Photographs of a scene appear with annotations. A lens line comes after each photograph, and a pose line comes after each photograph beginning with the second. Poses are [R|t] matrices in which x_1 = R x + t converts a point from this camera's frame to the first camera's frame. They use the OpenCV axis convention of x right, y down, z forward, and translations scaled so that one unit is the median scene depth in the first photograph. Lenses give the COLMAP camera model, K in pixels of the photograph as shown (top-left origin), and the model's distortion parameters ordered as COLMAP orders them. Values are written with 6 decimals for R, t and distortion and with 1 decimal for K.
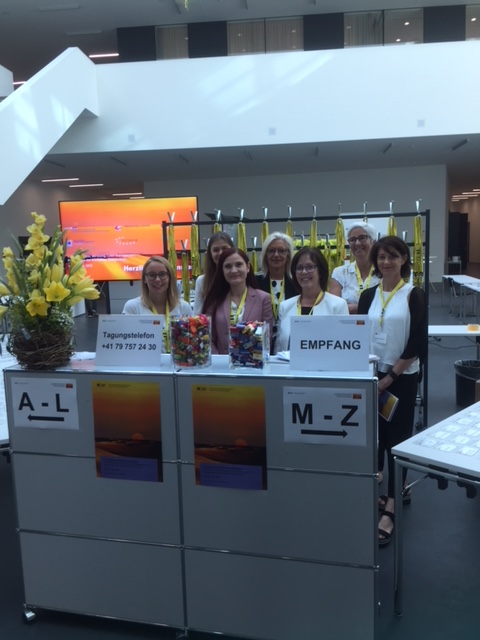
lens RADIAL K [[541.7, 0, 242.2], [0, 541.7, 320.1], [0, 0, 1]] dist [0.006492, -0.002426]
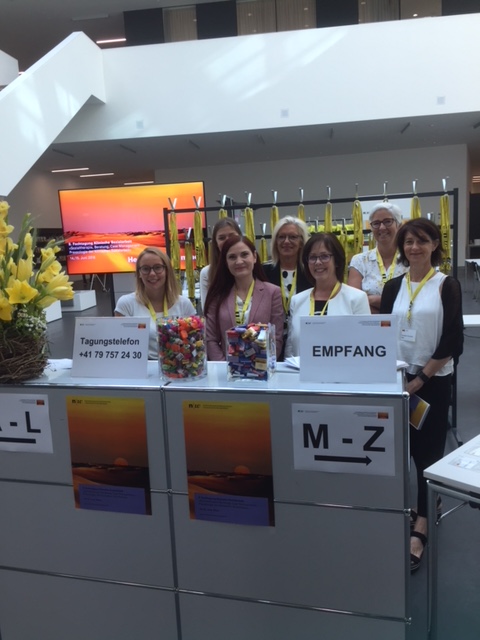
lens RADIAL K [[541.7, 0, 237.8], [0, 541.7, 319.1], [0, 0, 1]] dist [0.006492, -0.002426]
pose [[0.999111, -0.015649, -0.039133, 0.017346], [0.016450, 0.999660, 0.020238, -0.014455], [0.038803, -0.020864, 0.999029, 0.111350]]
